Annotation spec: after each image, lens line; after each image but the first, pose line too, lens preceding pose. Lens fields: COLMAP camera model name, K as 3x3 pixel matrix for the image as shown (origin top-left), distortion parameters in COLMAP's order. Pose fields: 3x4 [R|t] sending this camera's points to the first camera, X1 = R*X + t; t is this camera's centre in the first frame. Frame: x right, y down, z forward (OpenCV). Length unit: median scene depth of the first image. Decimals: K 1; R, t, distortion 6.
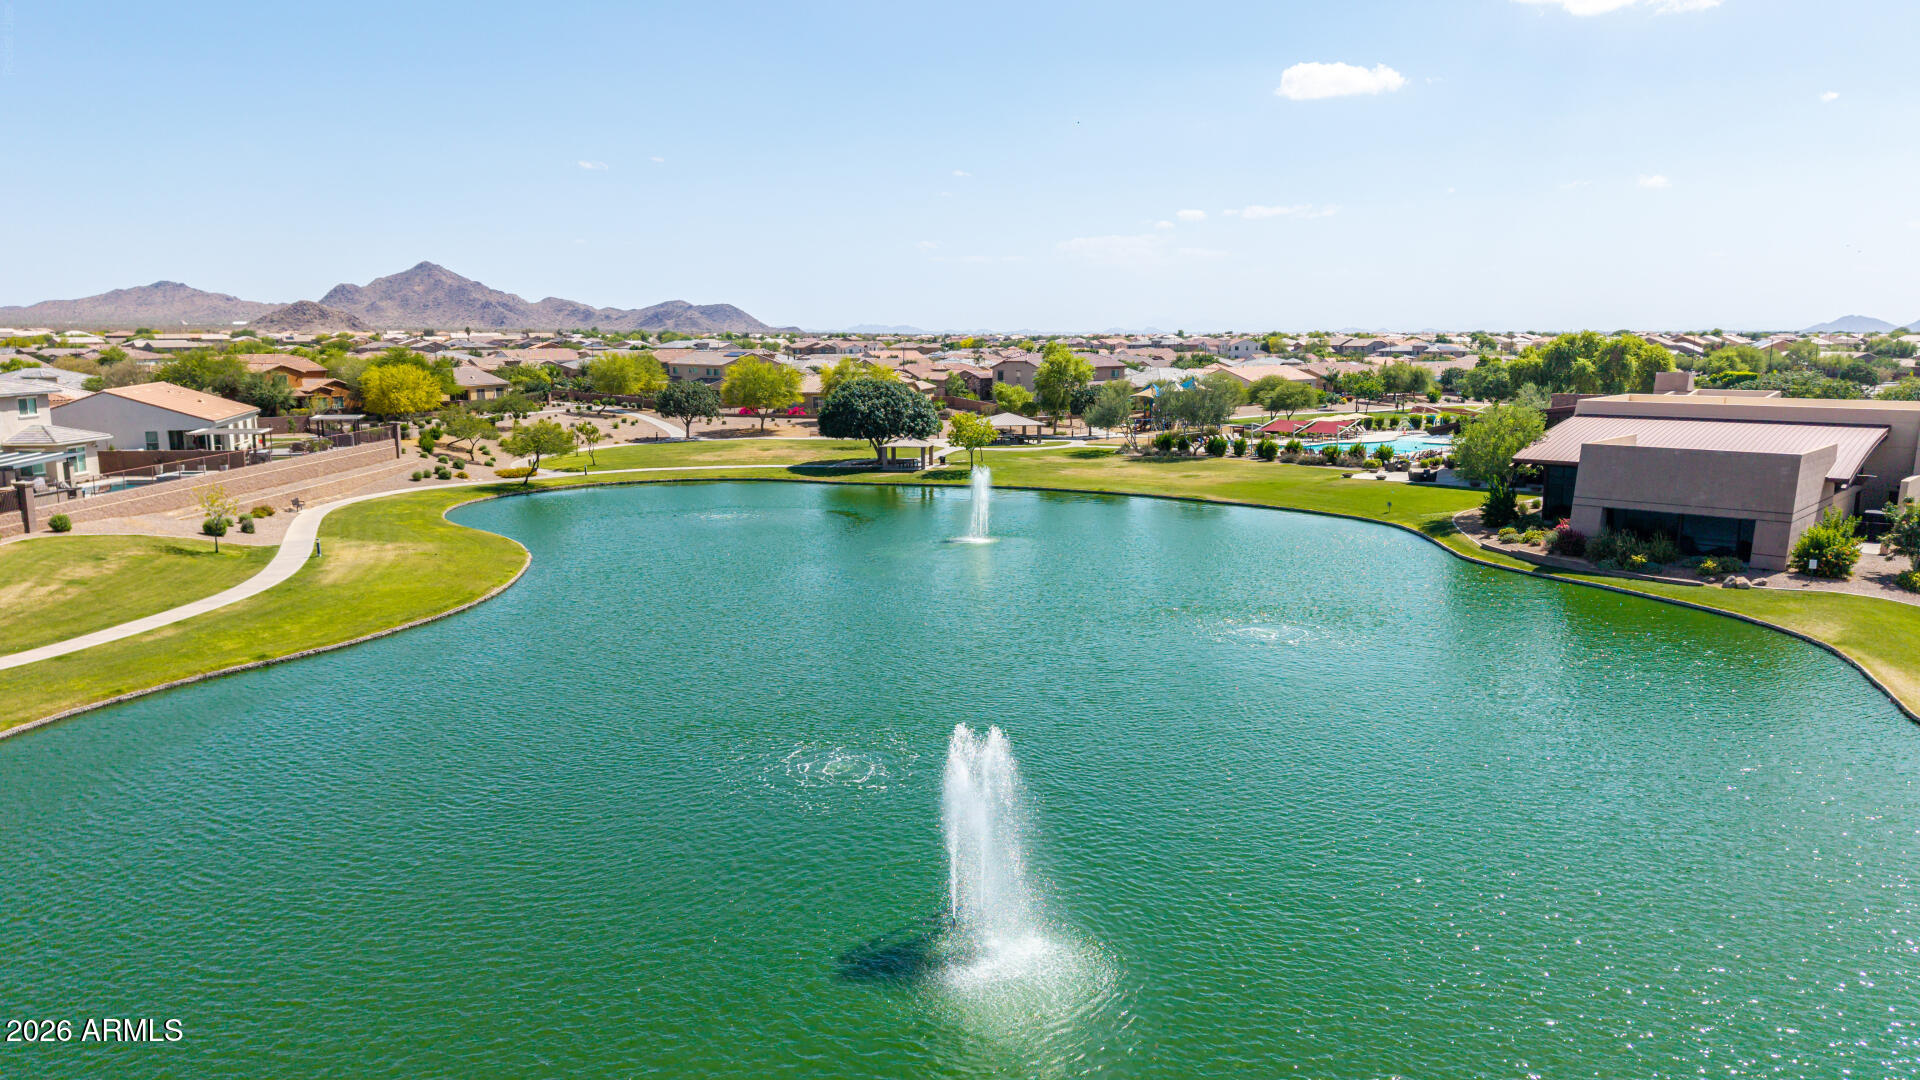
lens RADIAL K [[1275.3, 0, 960.0], [0, 1275.3, 540.0], [0, 0, 1]] dist [0.051794, -0.055178]
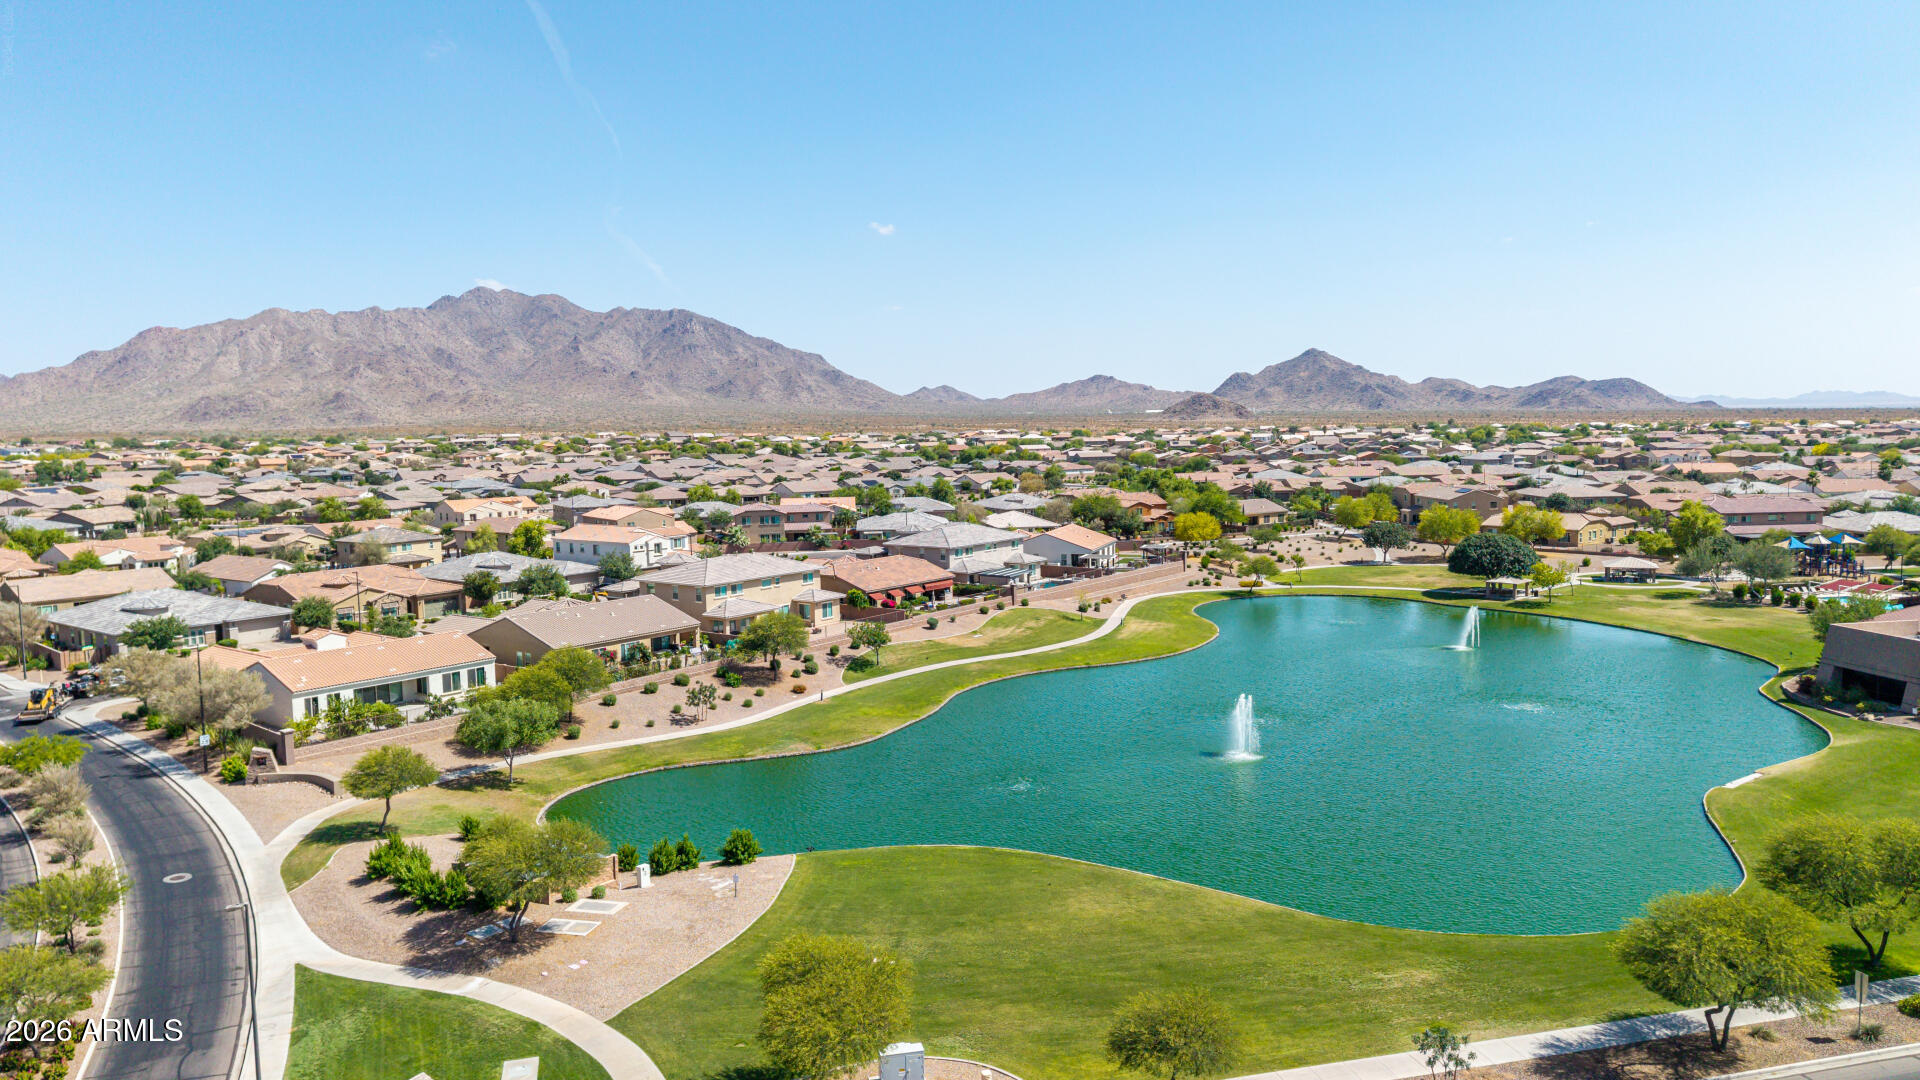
lens RADIAL K [[1334.0, 0, 960.0], [0, 1334.0, 540.0], [0, 0, 1]] dist [0.029230, -0.002676]
pose [[0.797082, 0.046689, -0.602064, 0.410859], [-0.083237, 0.995984, -0.032963, -0.022384], [0.598108, 0.076388, 0.797767, -0.628226]]
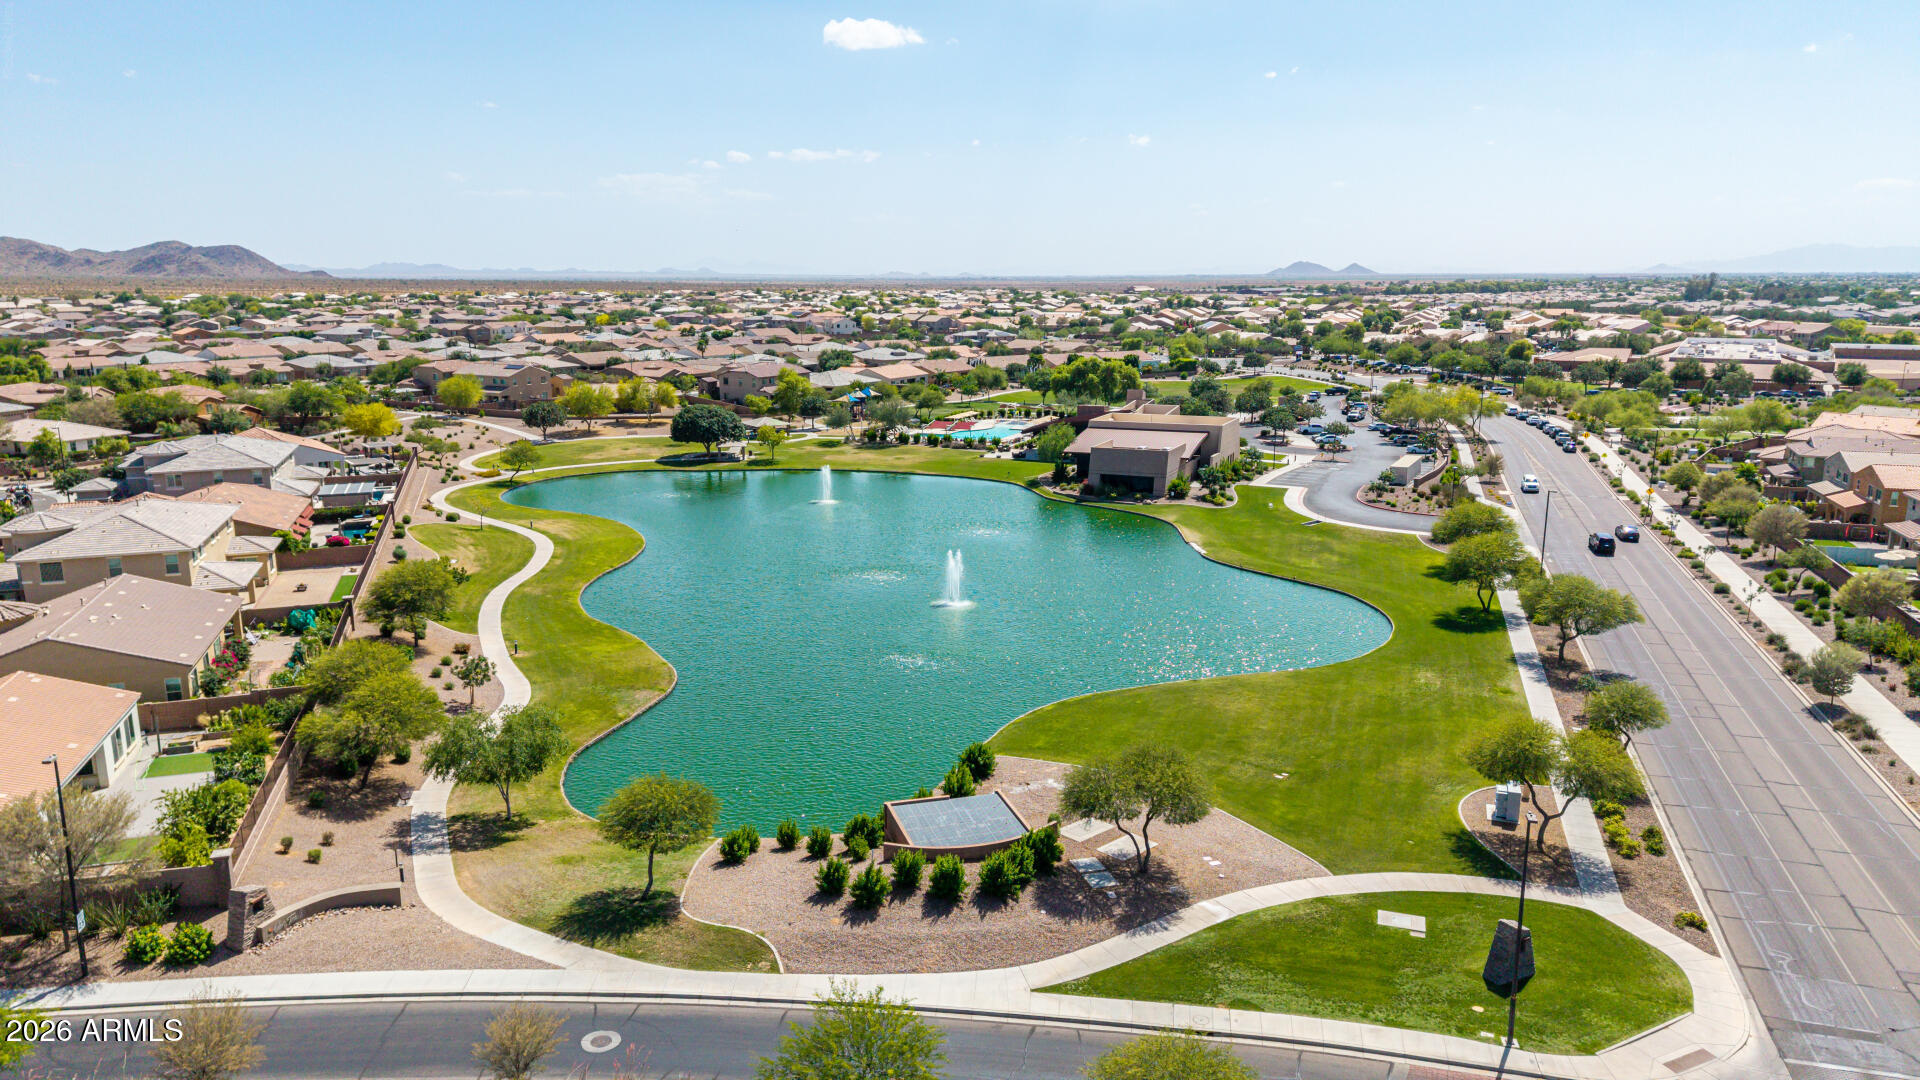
lens RADIAL K [[1275.3, 0, 960.0], [0, 1275.3, 540.0], [0, 0, 1]] dist [0.051794, -0.055178]
pose [[0.942096, -0.065751, 0.328834, -0.350702], [0.050767, 0.997252, 0.053956, -0.028883], [-0.331478, -0.034137, 0.942845, -0.758763]]
